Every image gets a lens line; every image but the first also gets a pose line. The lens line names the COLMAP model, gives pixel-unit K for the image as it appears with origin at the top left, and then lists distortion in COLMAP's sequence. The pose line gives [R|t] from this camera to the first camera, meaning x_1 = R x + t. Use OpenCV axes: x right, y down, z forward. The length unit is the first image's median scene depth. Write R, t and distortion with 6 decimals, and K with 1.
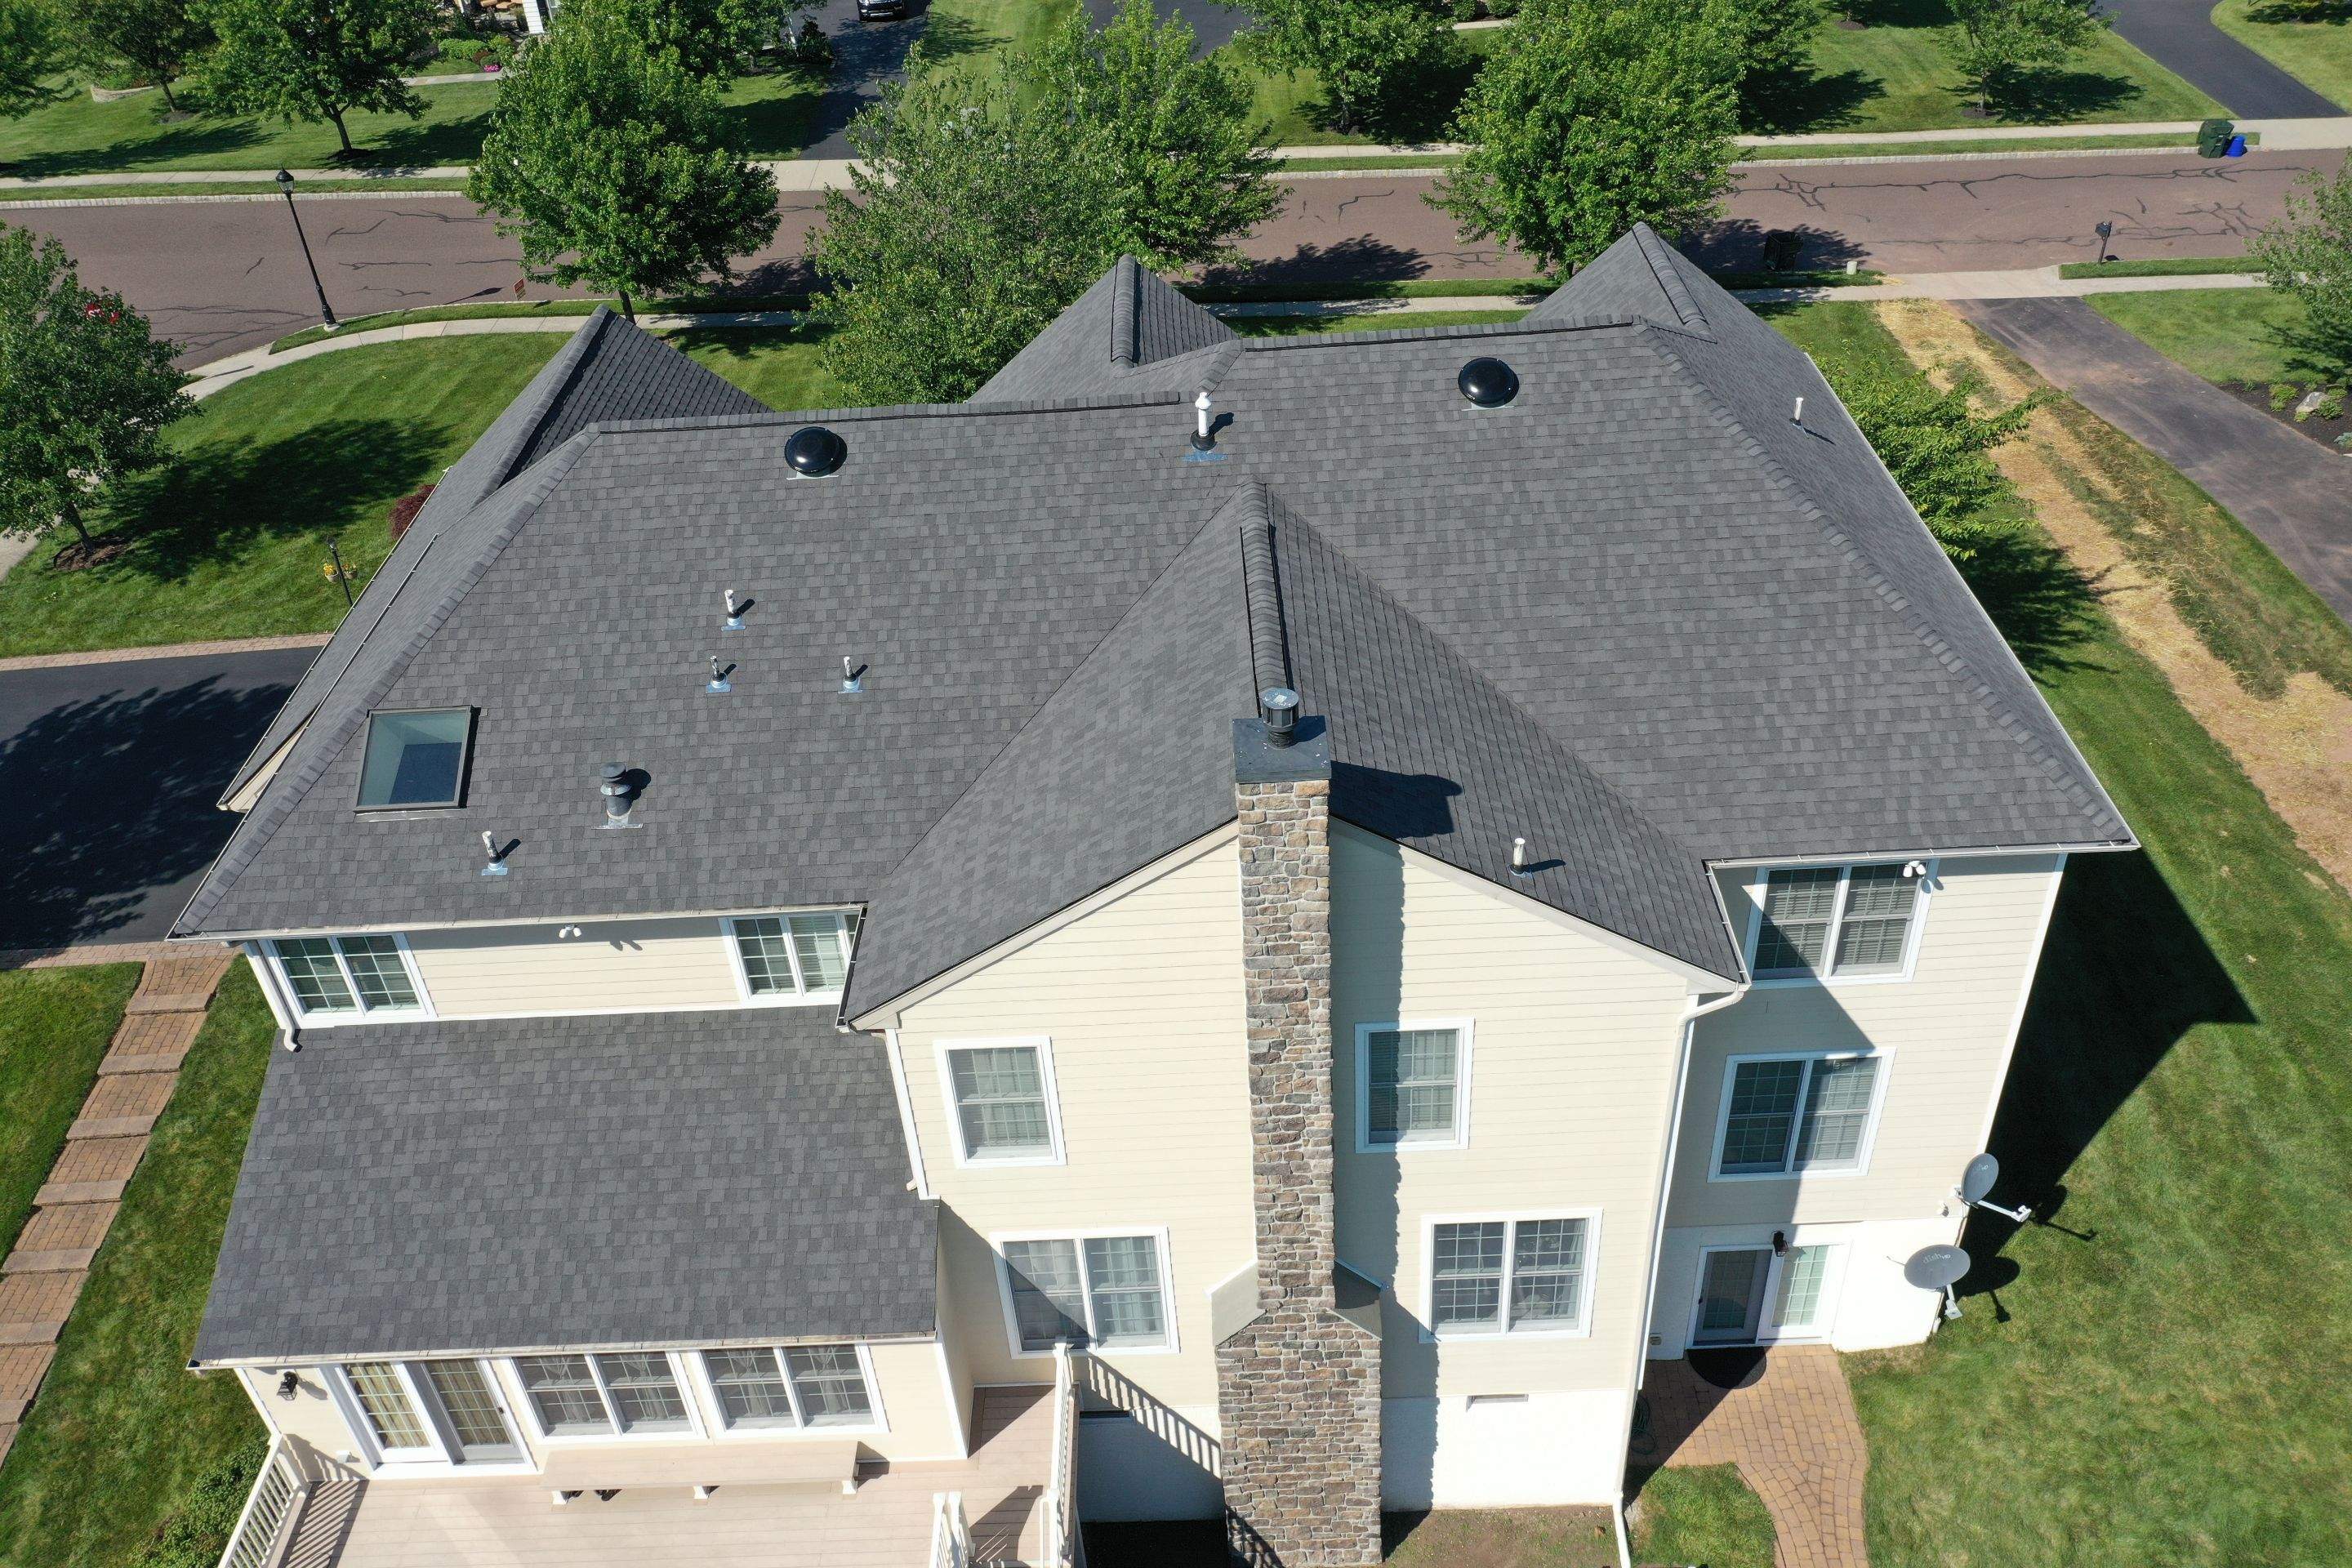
lens RADIAL K [[1834.5, 0, 1178.5], [0, 1834.5, 784.4], [0, 0, 1]] dist [0.012720, 0.000344]
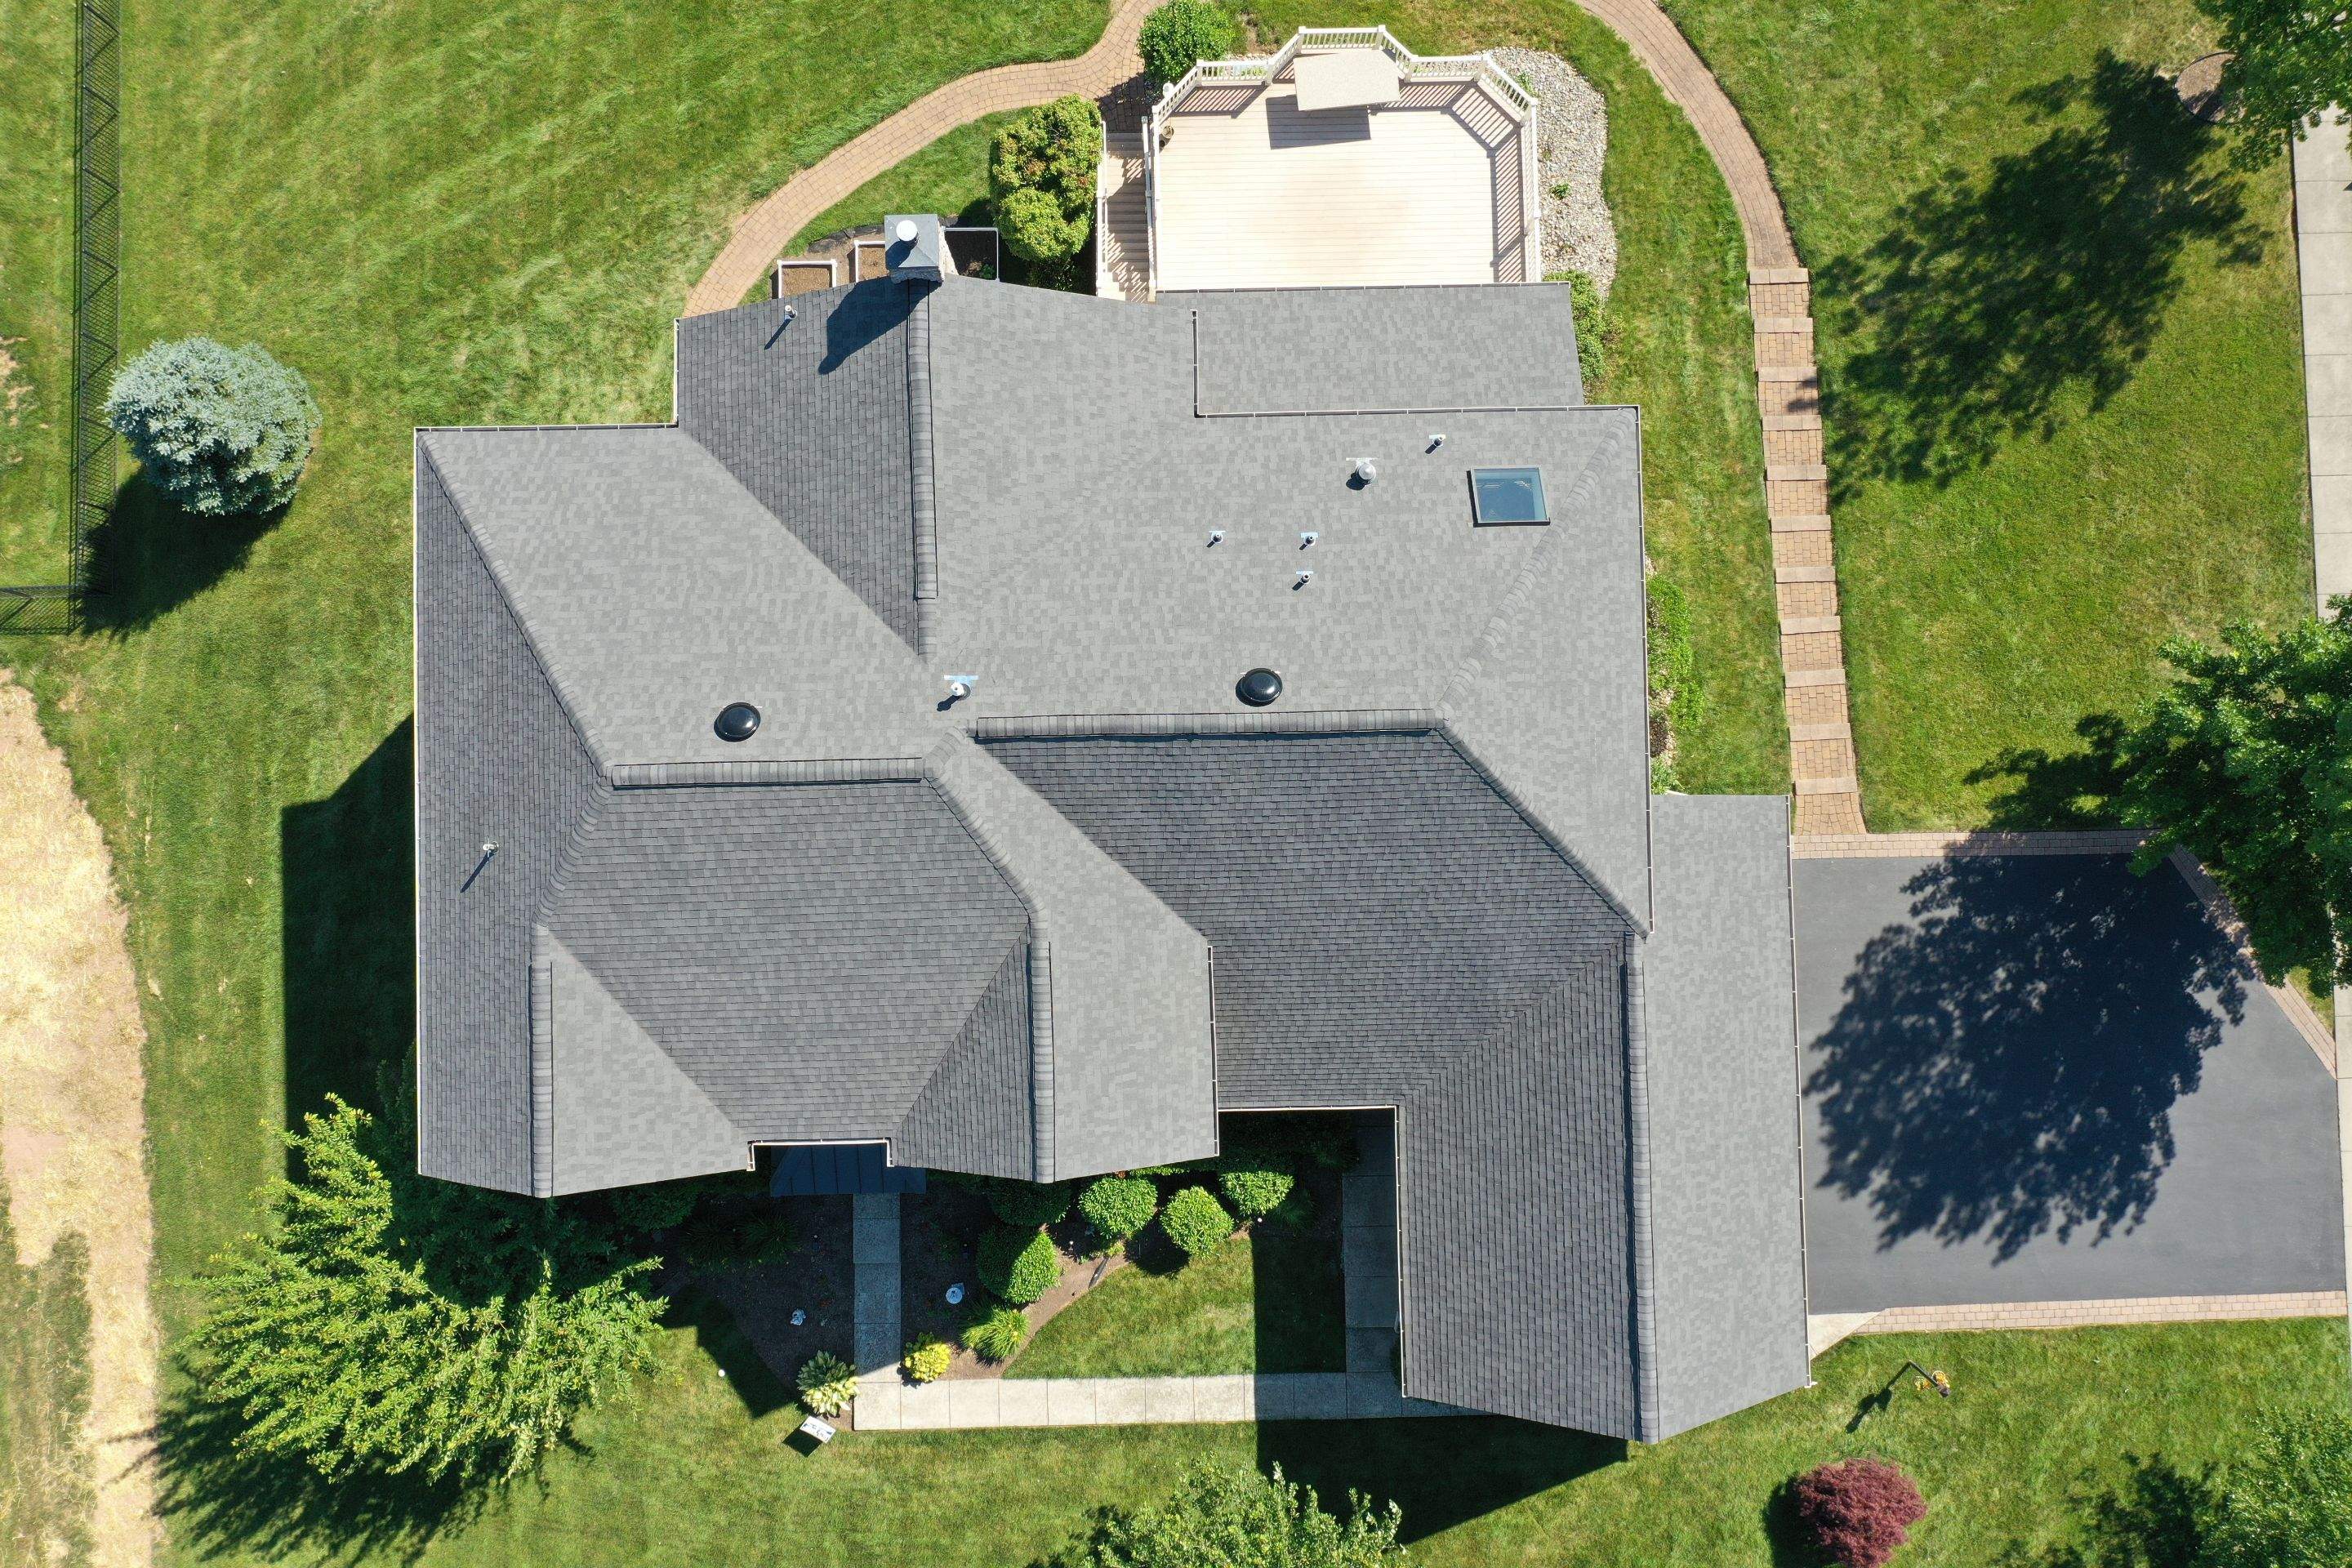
lens RADIAL K [[1834.5, 0, 1173.0], [0, 1834.5, 762.5], [0, 0, 1]] dist [0.012720, 0.000344]
pose [[-0.998499, 0.024158, 0.049160, -0.205524], [0.026895, -0.565629, 0.824221, -1.325997], [0.047718, 0.824306, 0.564130, 0.314921]]
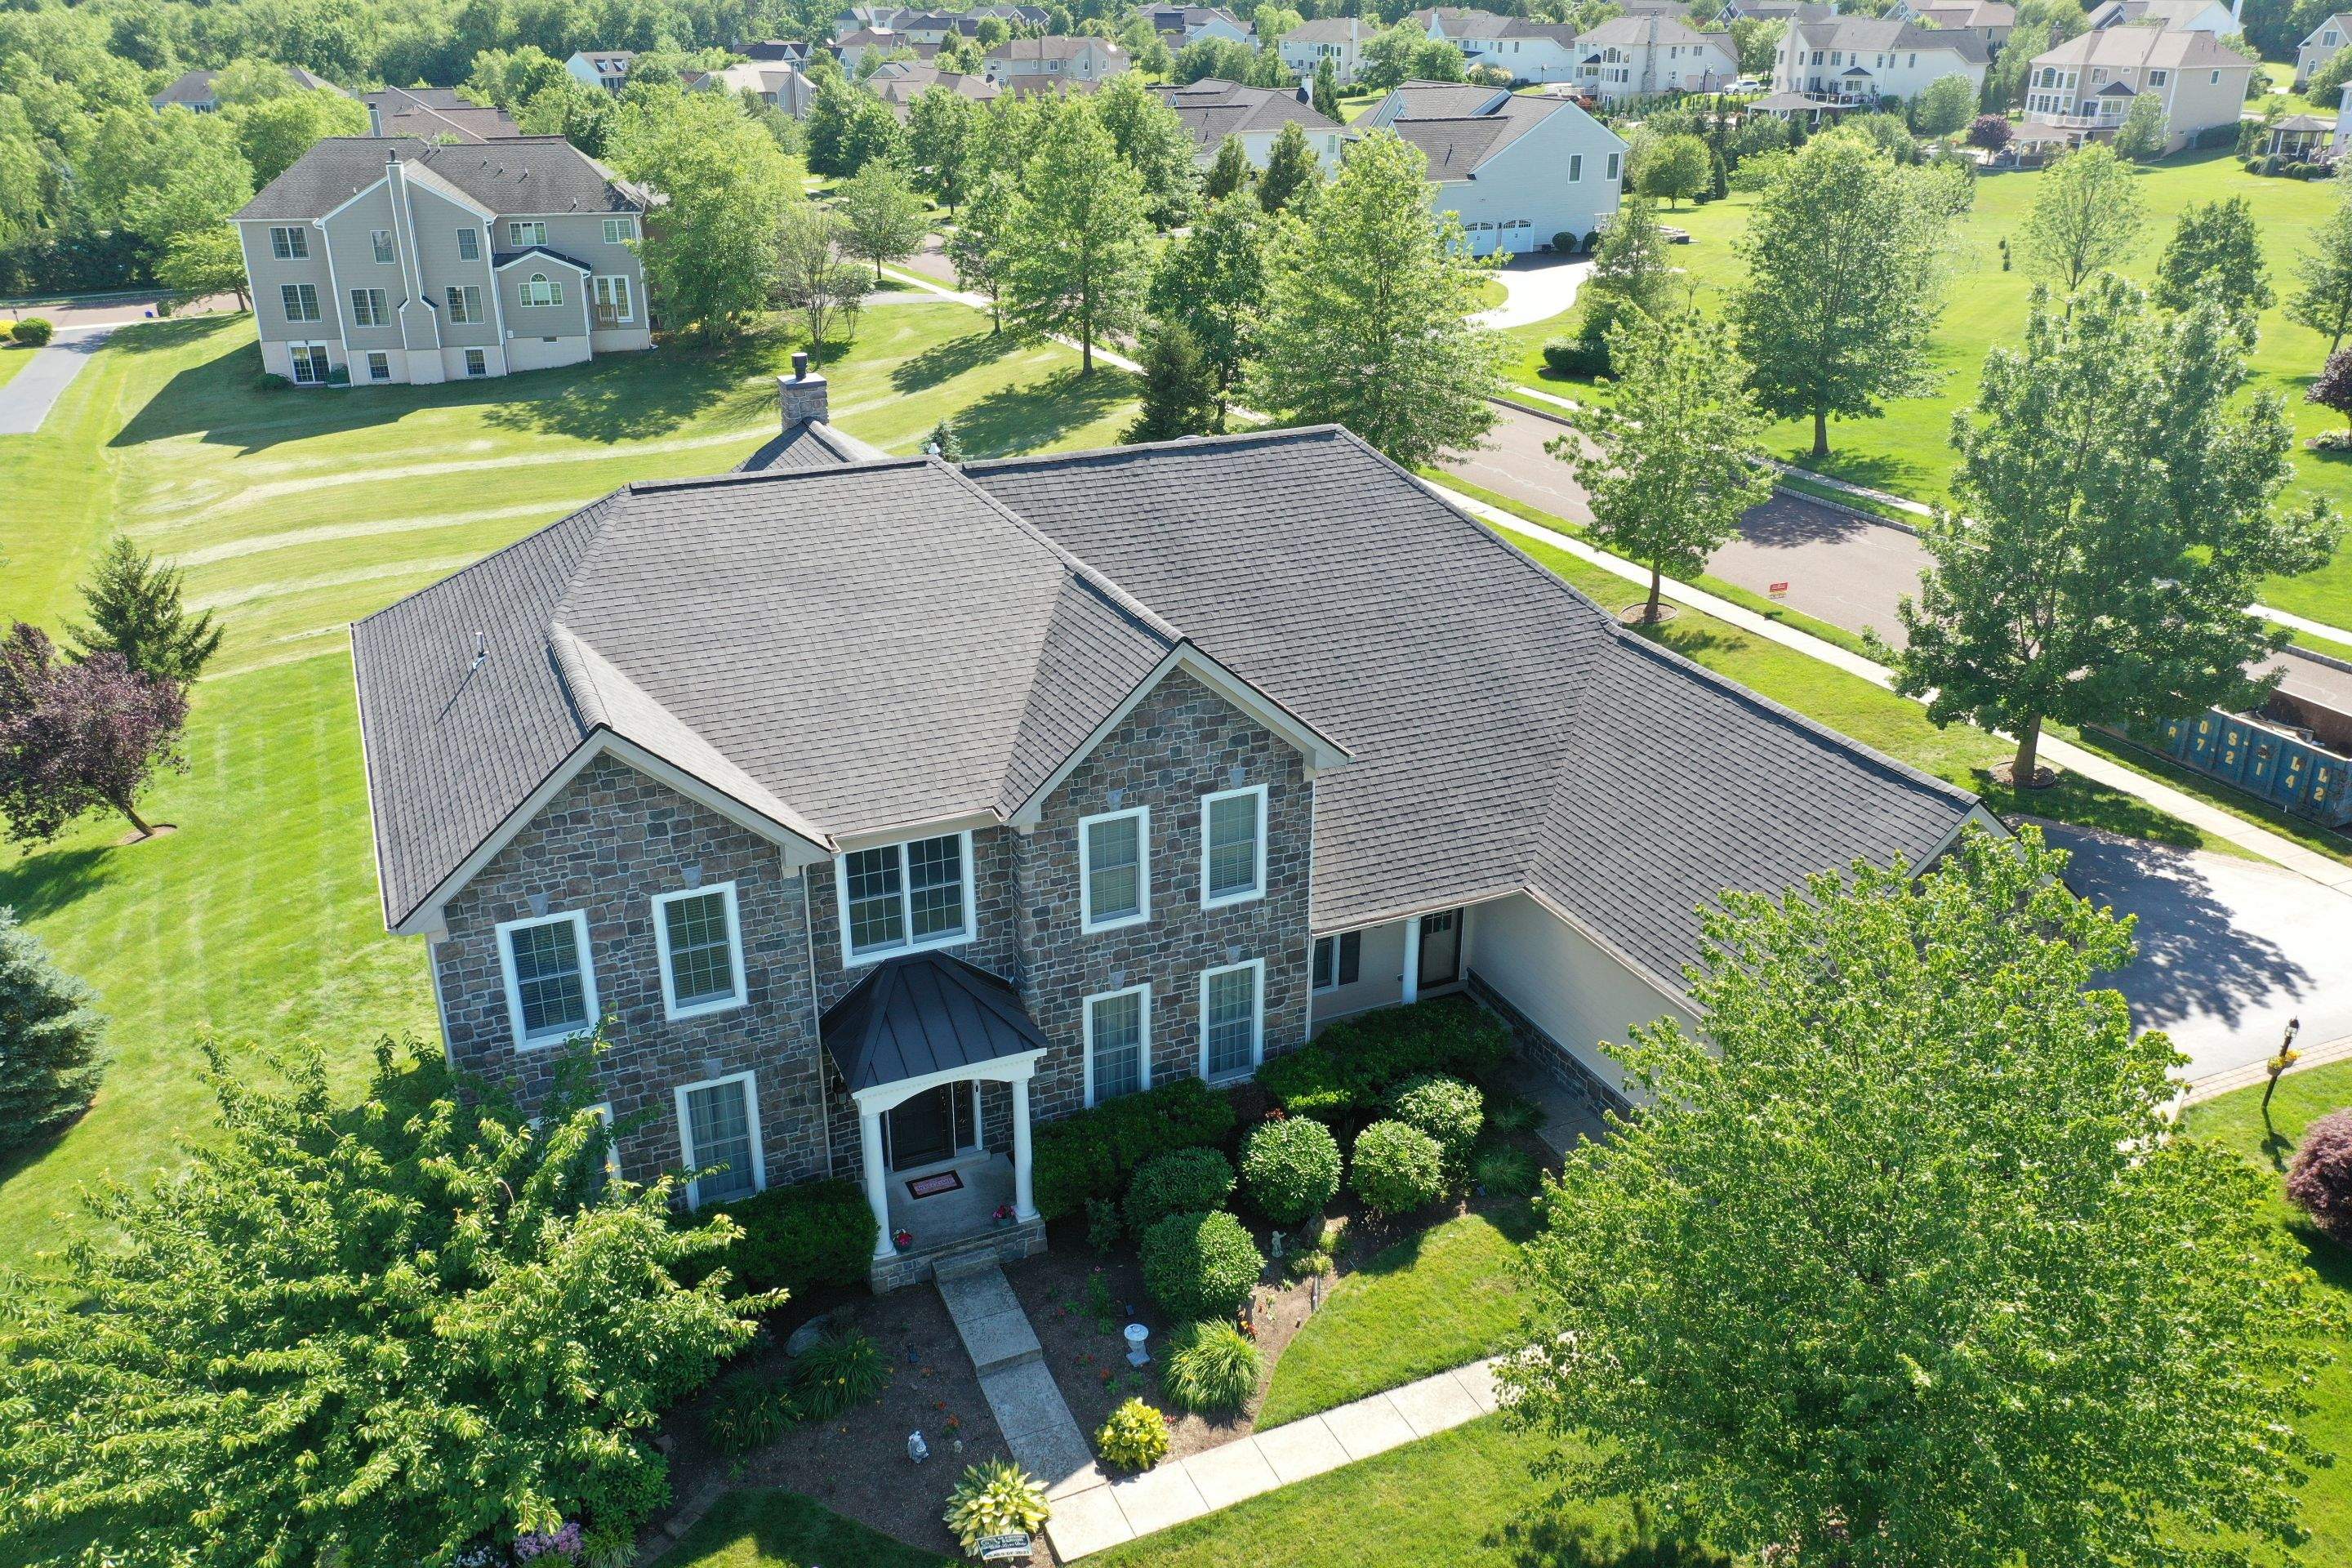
lens RADIAL K [[1834.5, 0, 1166.0], [0, 1834.5, 793.9], [0, 0, 1]] dist [0.012720, 0.000344]
pose [[-0.911868, 0.221419, -0.345644, 0.410424], [-0.197623, 0.501226, 0.842447, -1.338407], [0.359780, 0.836508, -0.413295, 1.908334]]
